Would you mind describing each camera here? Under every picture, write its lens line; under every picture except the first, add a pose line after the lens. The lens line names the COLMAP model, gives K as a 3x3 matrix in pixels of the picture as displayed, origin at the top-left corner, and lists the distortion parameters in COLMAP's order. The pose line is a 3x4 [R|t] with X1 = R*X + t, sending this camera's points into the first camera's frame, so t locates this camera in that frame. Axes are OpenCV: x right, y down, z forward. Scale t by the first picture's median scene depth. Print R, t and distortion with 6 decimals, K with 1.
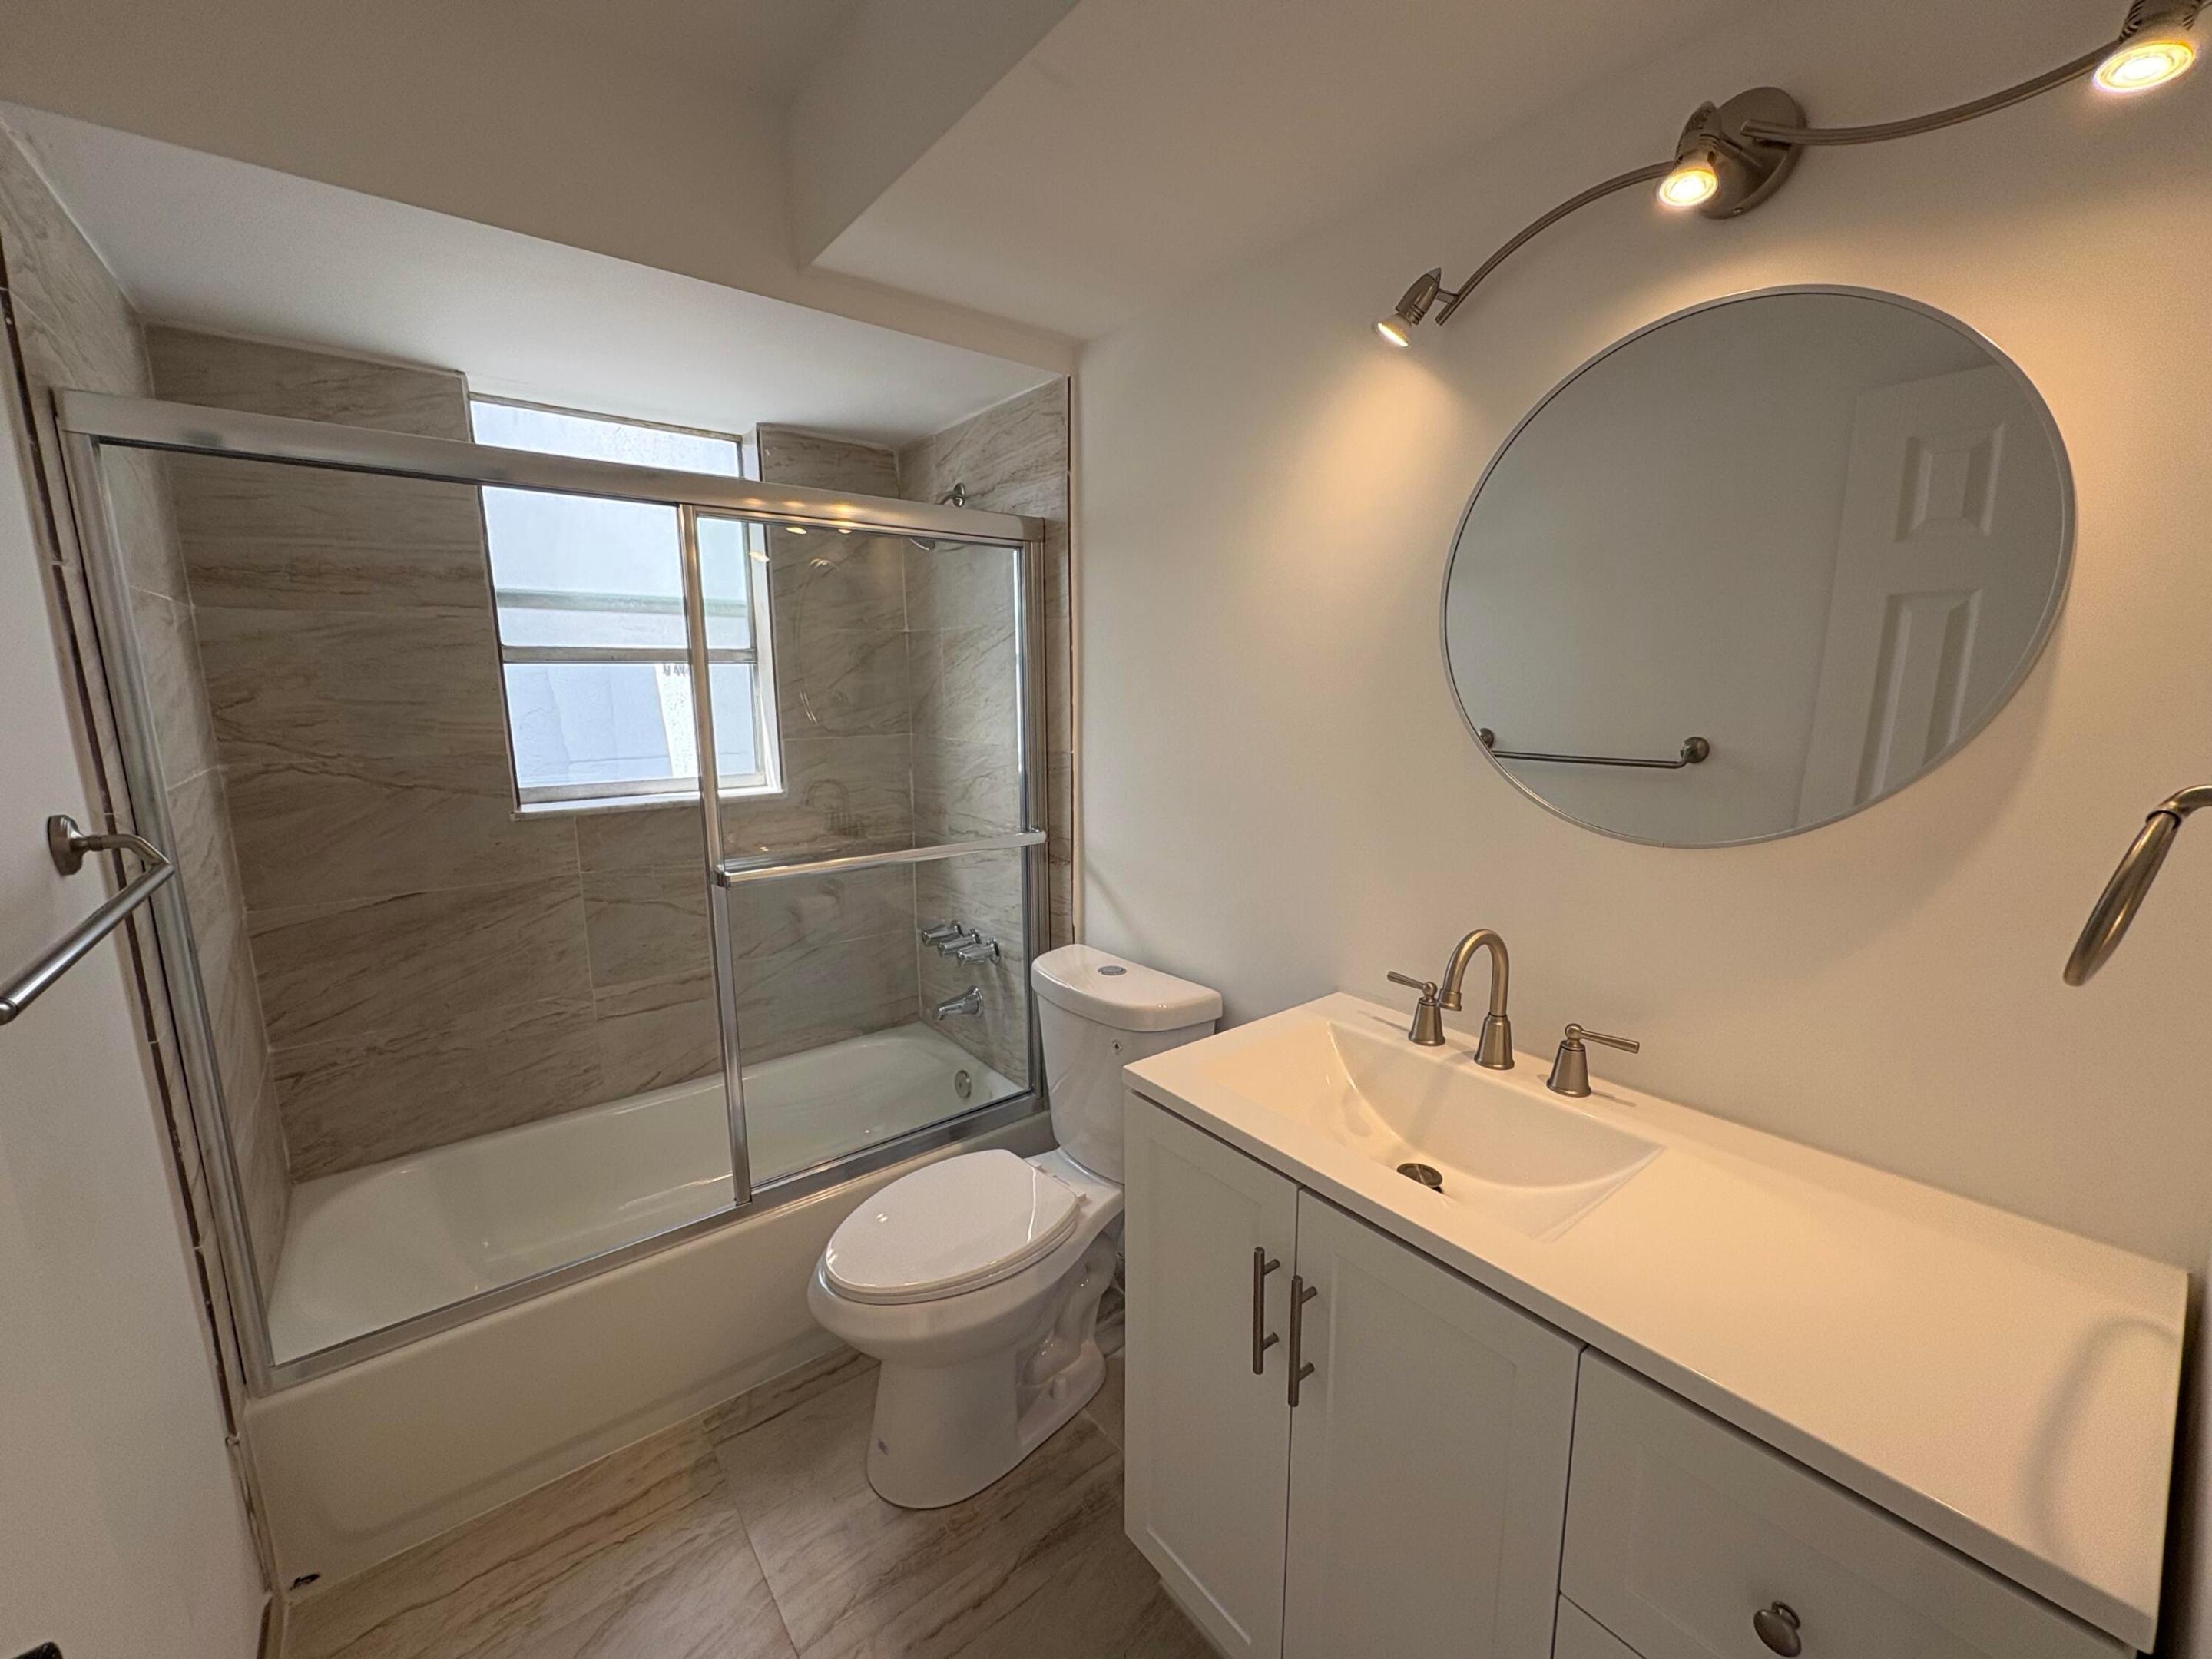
lens RADIAL K [[875.9, 0, 1102.1], [0, 875.9, 829.7], [0, 0, 1]] dist [0.000364, -0.000099]
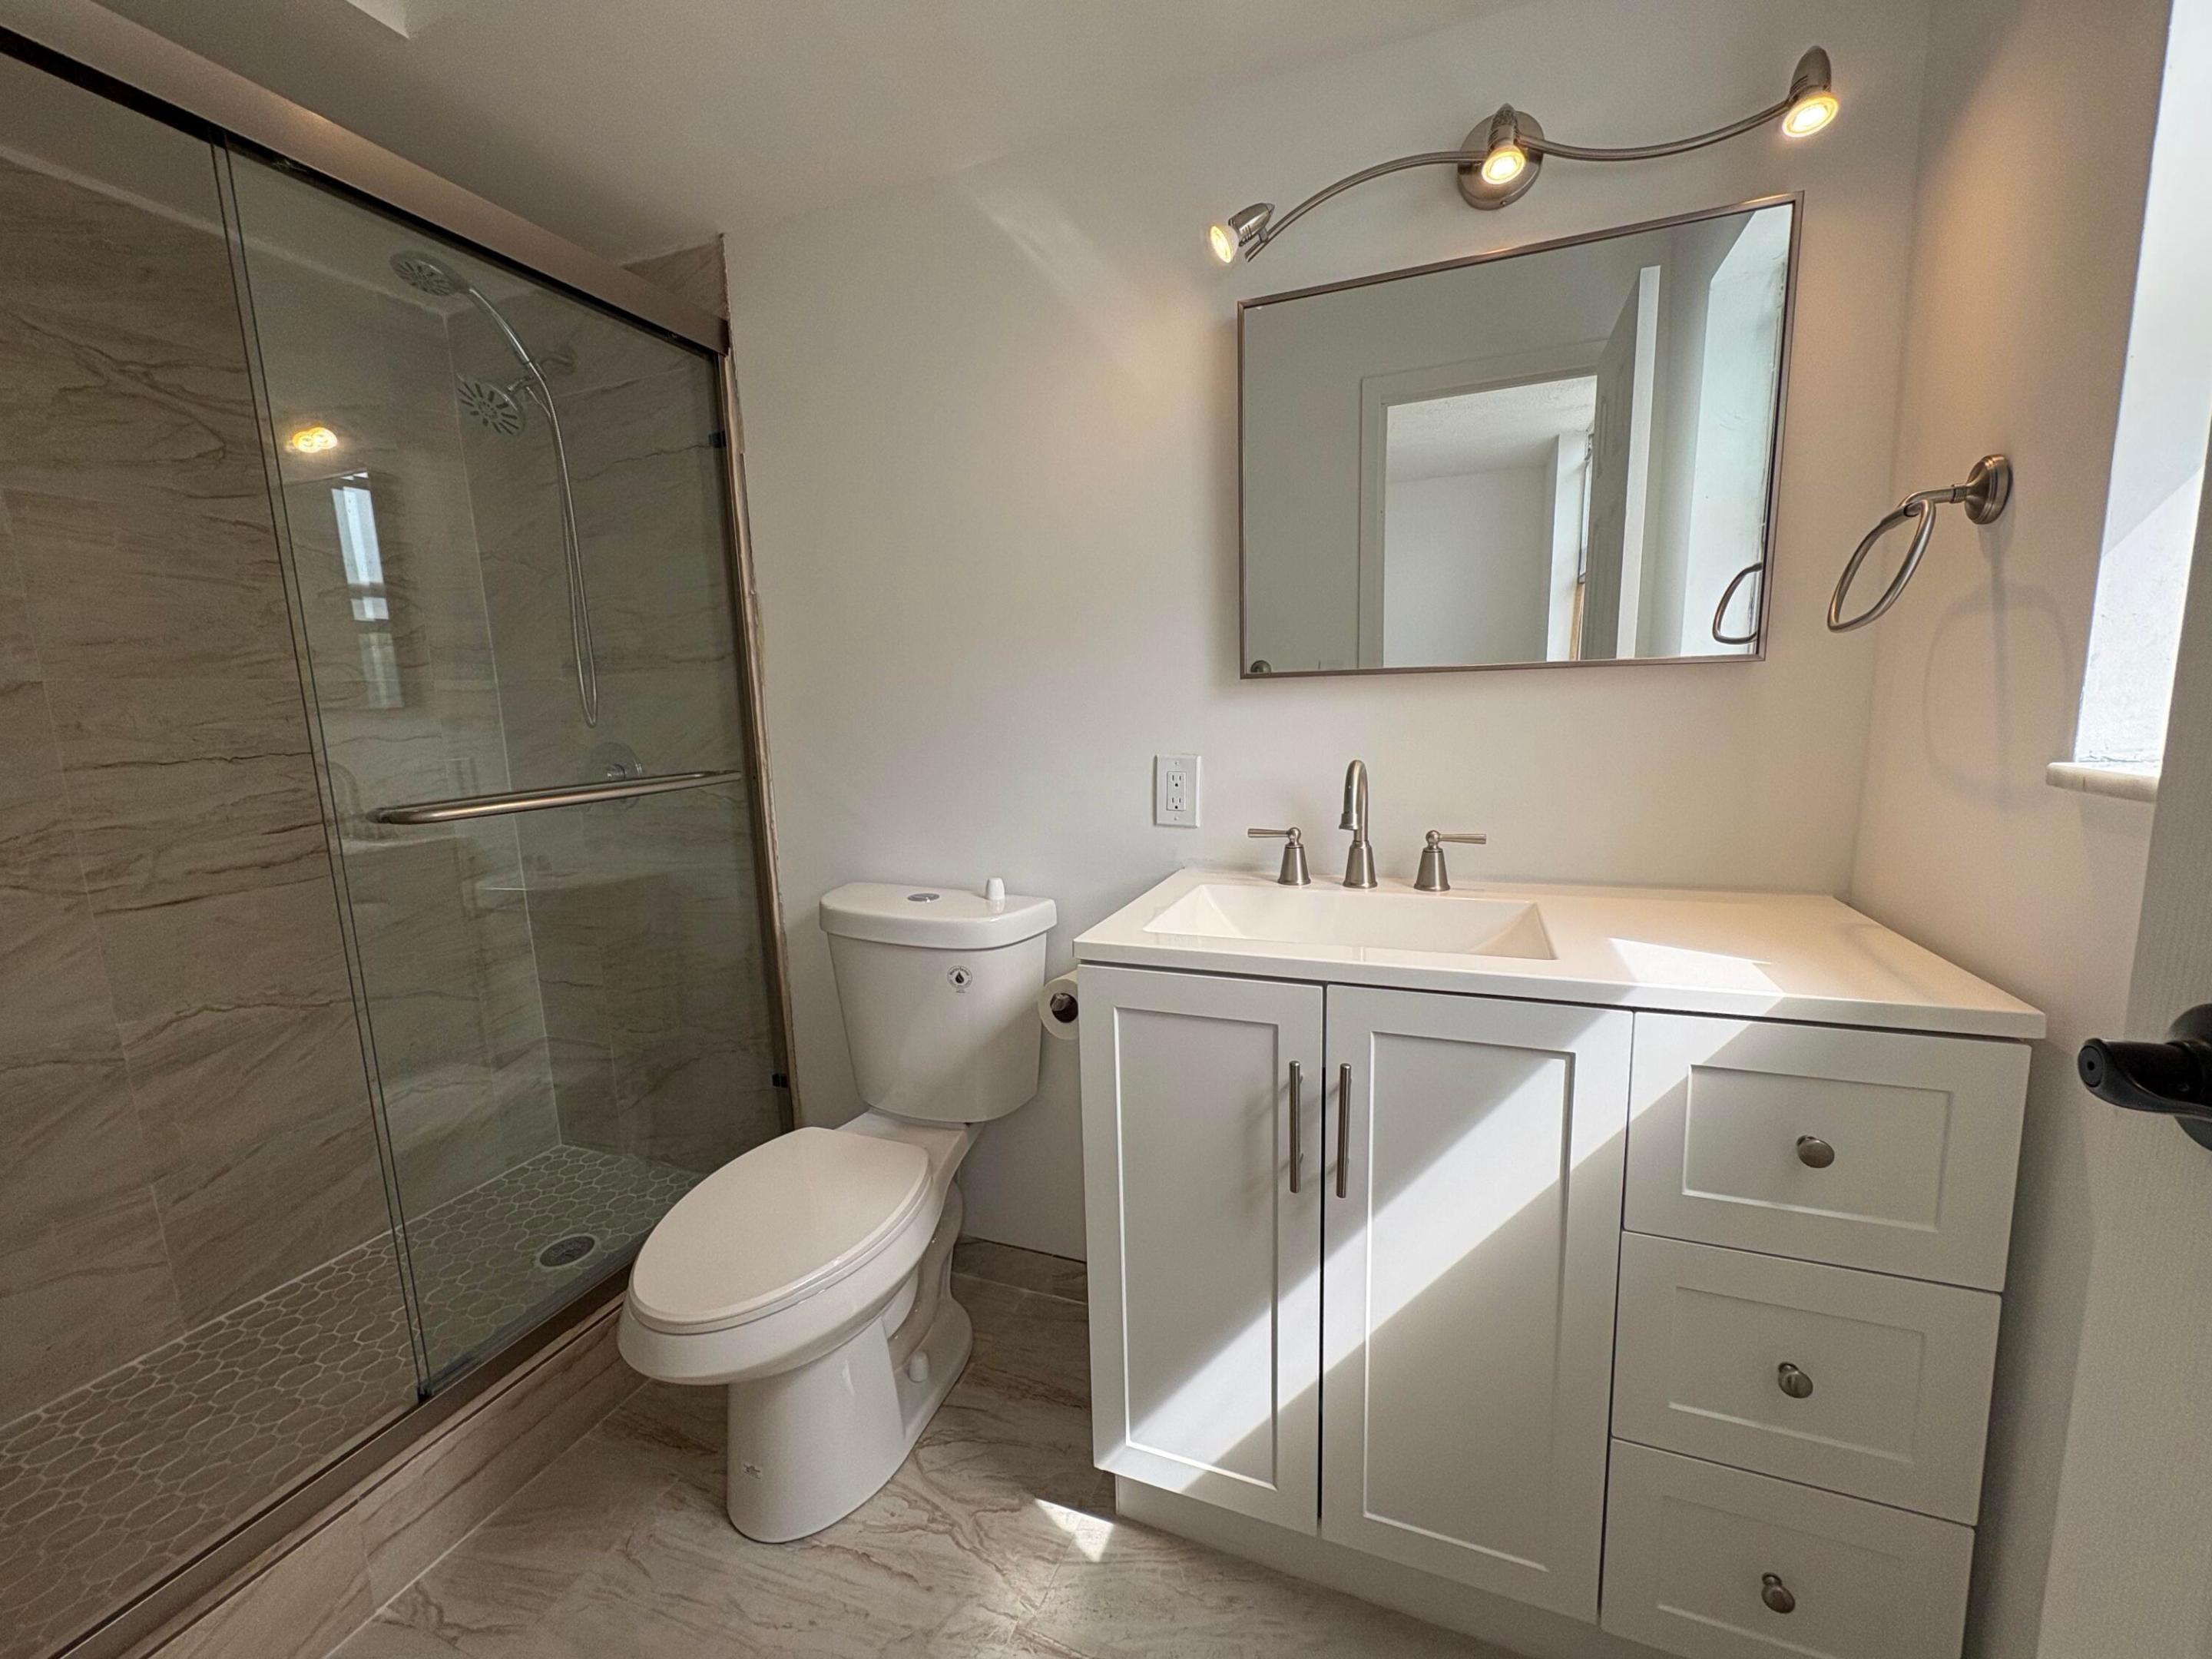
lens RADIAL K [[875.9, 0, 1103.6], [0, 875.9, 829.2], [0, 0, 1]] dist [0.000364, -0.000099]
pose [[0.859609, -0.090685, 0.502840, -0.279056], [0.106304, 0.994331, -0.002404, 0.114001], [-0.499771, 0.055520, 0.864376, 0.131887]]
